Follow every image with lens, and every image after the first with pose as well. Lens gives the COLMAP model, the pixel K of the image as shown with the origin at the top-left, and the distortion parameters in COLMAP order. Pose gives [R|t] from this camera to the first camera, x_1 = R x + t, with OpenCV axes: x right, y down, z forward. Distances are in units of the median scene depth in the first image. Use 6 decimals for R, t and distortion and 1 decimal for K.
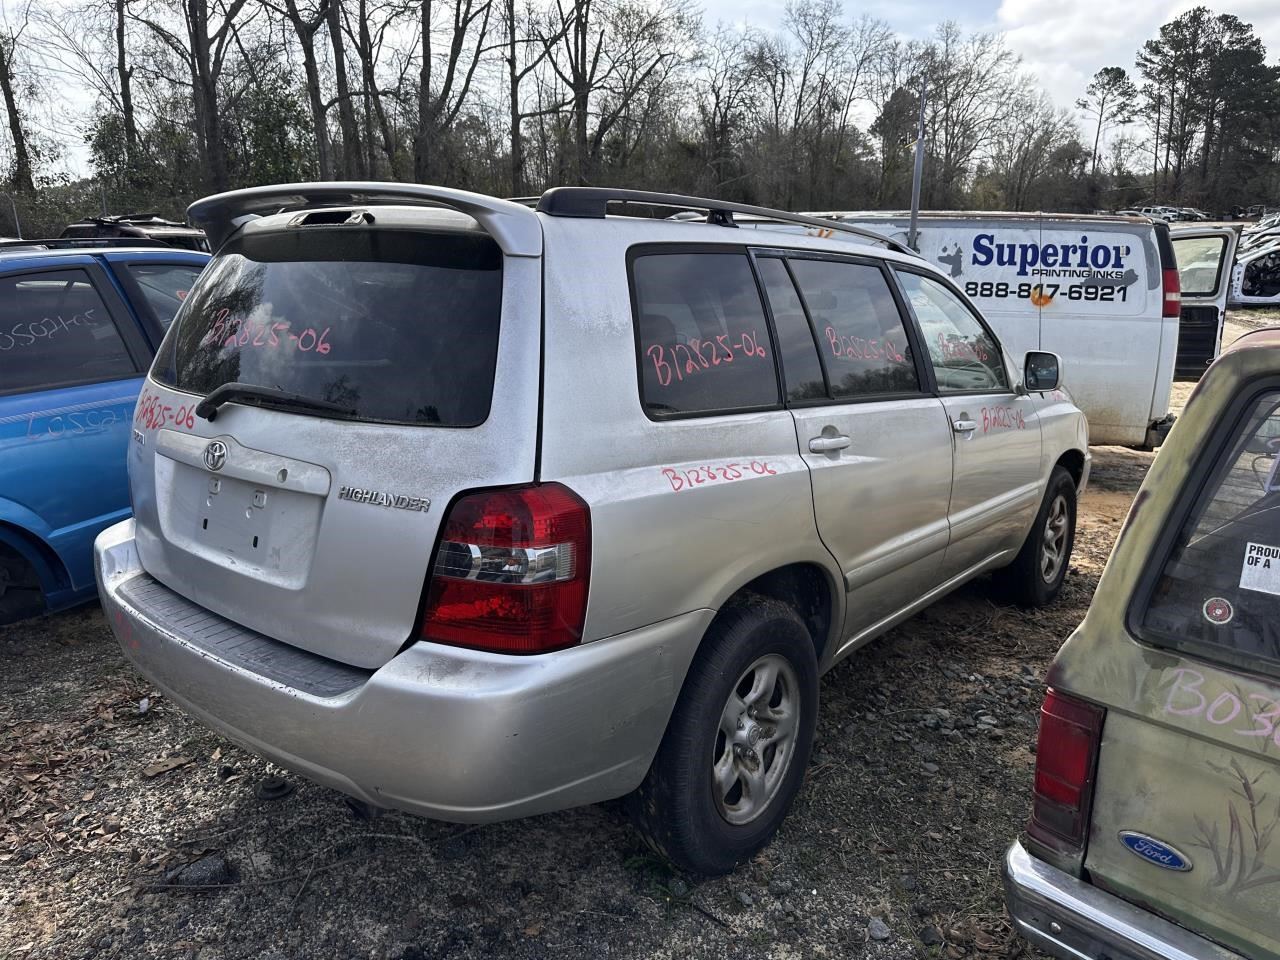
lens RADIAL K [[910.6, 0, 644.8], [0, 910.6, 489.2], [0, 0, 1]] dist [0.001352, -0.004495]
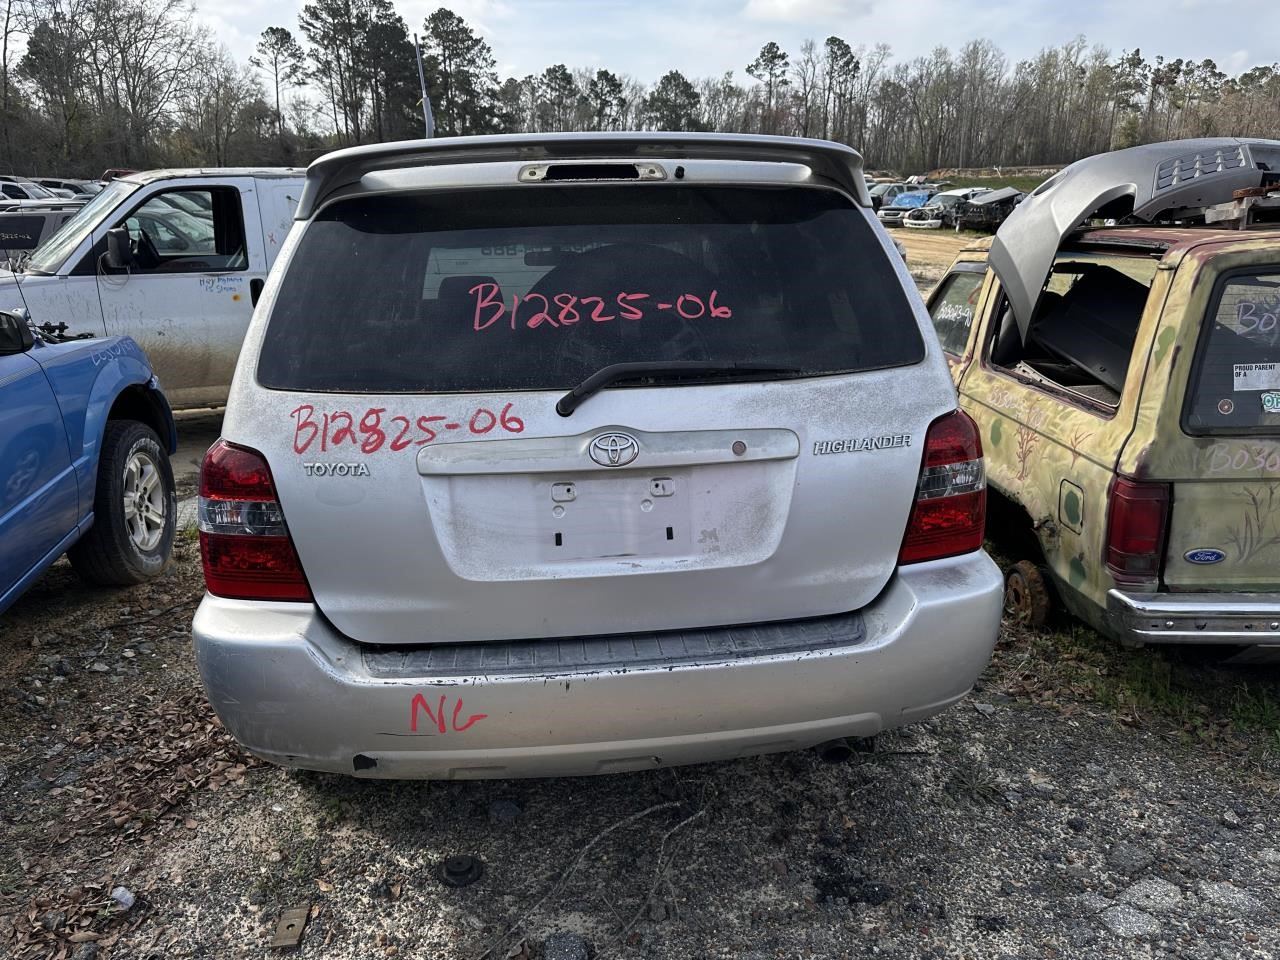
lens RADIAL K [[929.0, 0, 640.0], [0, 929.0, 480.0], [0, 0, 1]] dist [0.007306, 0.000425]
pose [[0.712301, -0.207448, 0.670516, -1.346756], [0.191001, 0.976561, 0.099231, -0.116572], [-0.675386, 0.057387, 0.735229, 0.435448]]
